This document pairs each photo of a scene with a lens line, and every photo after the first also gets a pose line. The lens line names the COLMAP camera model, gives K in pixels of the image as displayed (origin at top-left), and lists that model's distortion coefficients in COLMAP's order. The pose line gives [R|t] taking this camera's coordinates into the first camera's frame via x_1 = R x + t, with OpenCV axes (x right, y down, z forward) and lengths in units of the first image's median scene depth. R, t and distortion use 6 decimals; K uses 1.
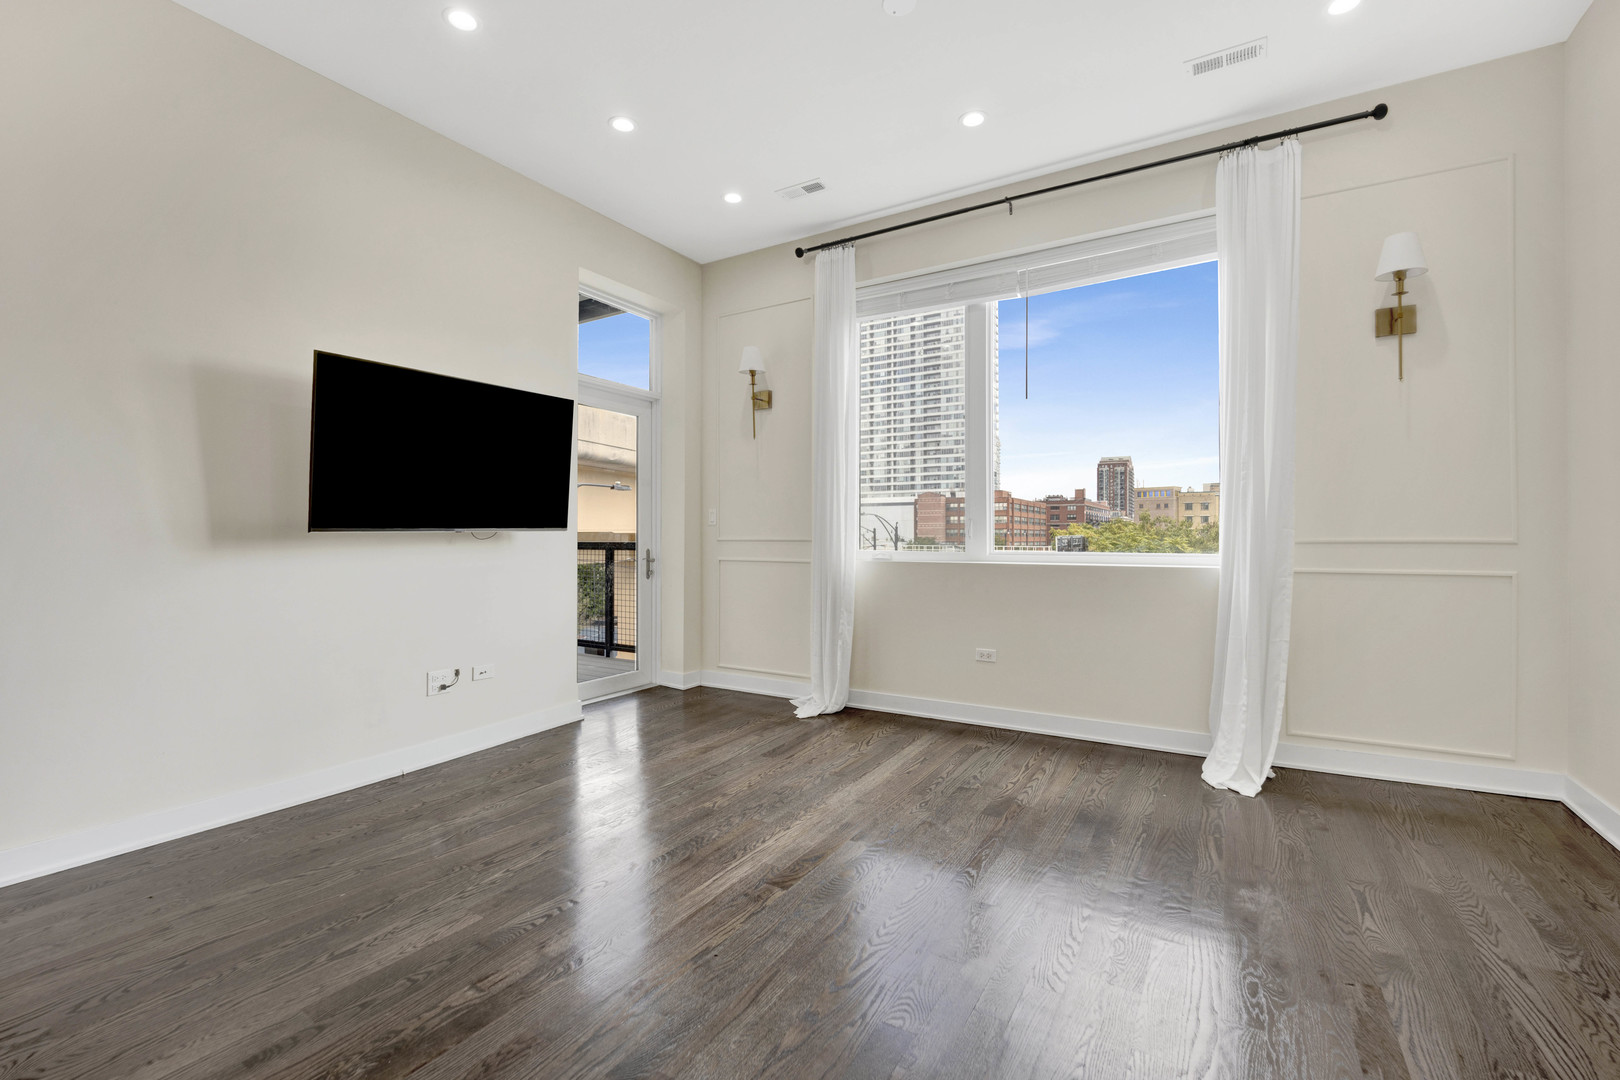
lens RADIAL K [[684.6, 0, 806.7], [0, 684.6, 535.1], [0, 0, 1]] dist [-0.020256, -0.000597]
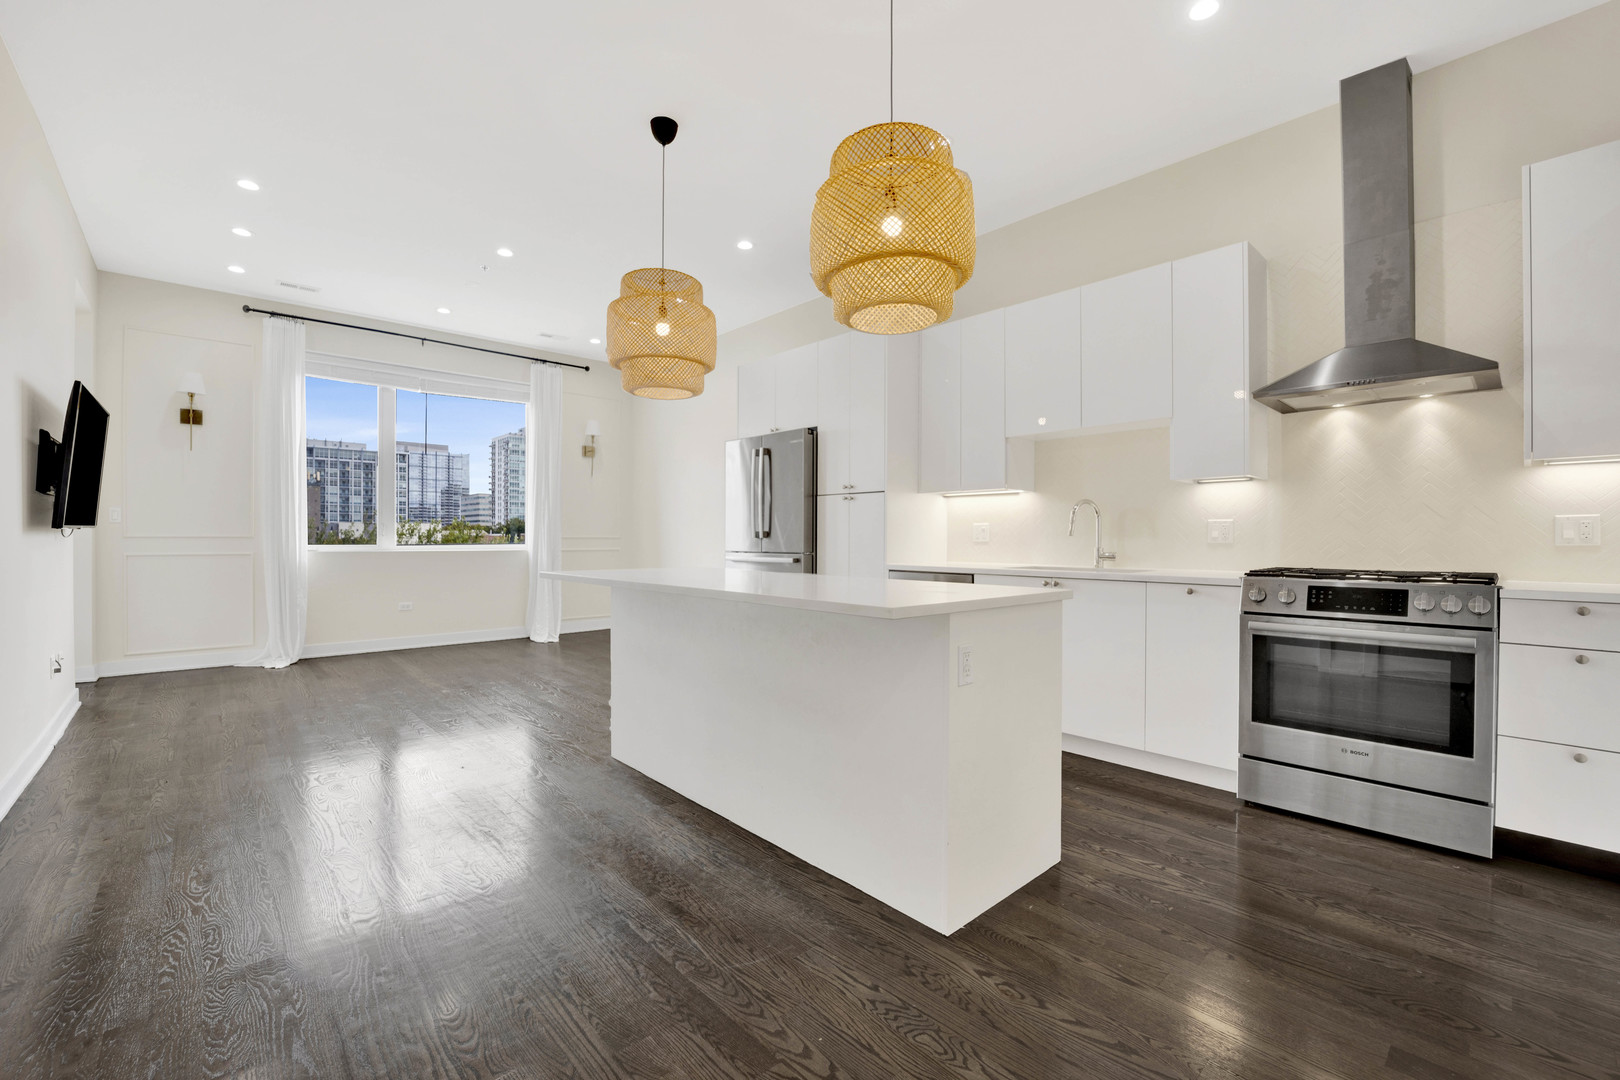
lens RADIAL K [[660.3, 0, 803.7], [0, 660.3, 542.2], [0, 0, 1]] dist [-0.021895, -0.000221]
pose [[0.277764, -0.005317, 0.960635, -1.120281], [-0.007677, 0.999940, 0.007754, -0.000171], [-0.960619, -0.009529, 0.277707, -0.417010]]
